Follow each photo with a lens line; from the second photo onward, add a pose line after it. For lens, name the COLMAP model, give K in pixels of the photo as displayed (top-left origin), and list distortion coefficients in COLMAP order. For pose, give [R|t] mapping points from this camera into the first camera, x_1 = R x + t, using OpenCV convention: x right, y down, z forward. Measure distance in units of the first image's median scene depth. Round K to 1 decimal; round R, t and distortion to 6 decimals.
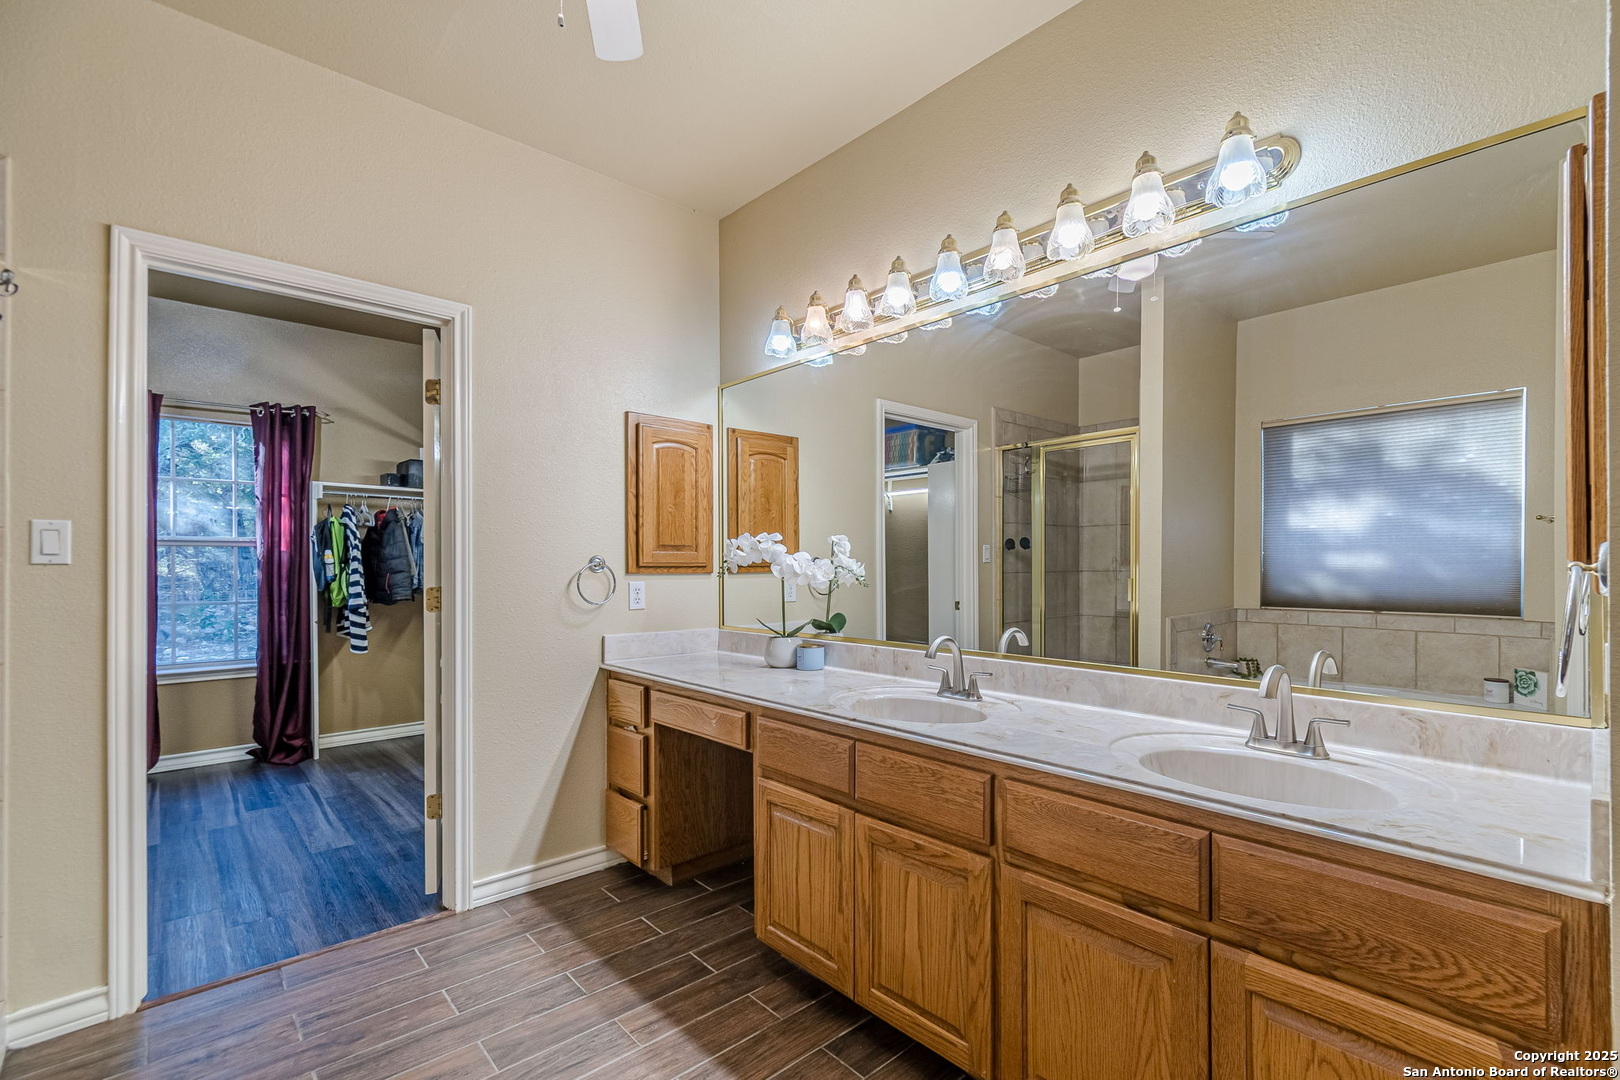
lens RADIAL K [[733.3, 0, 804.1], [0, 733.3, 549.0], [0, 0, 1]] dist [-0.005466, -0.001498]
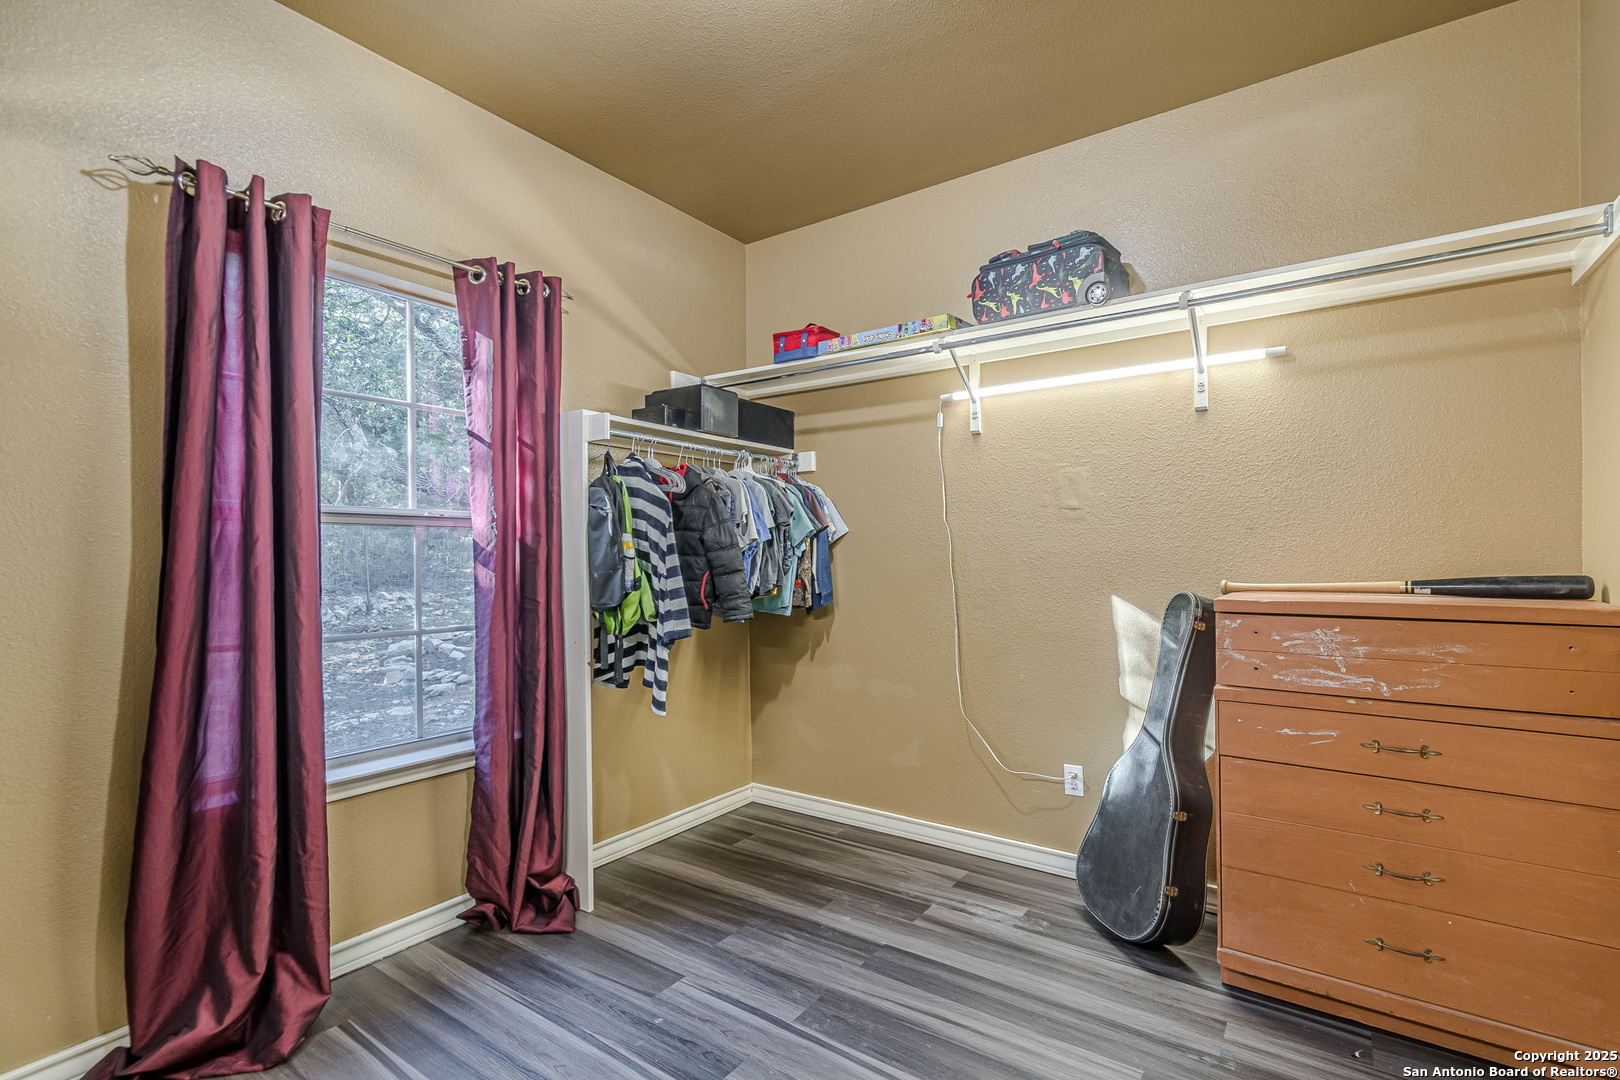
lens RADIAL K [[733.3, 0, 800.9], [0, 733.3, 542.2], [0, 0, 1]] dist [-0.005466, -0.001498]
pose [[0.967905, 0.010017, 0.251115, -0.653190], [-0.011288, 0.999930, 0.003621, 0.003908], [-0.251061, -0.006339, 0.967950, 0.422110]]
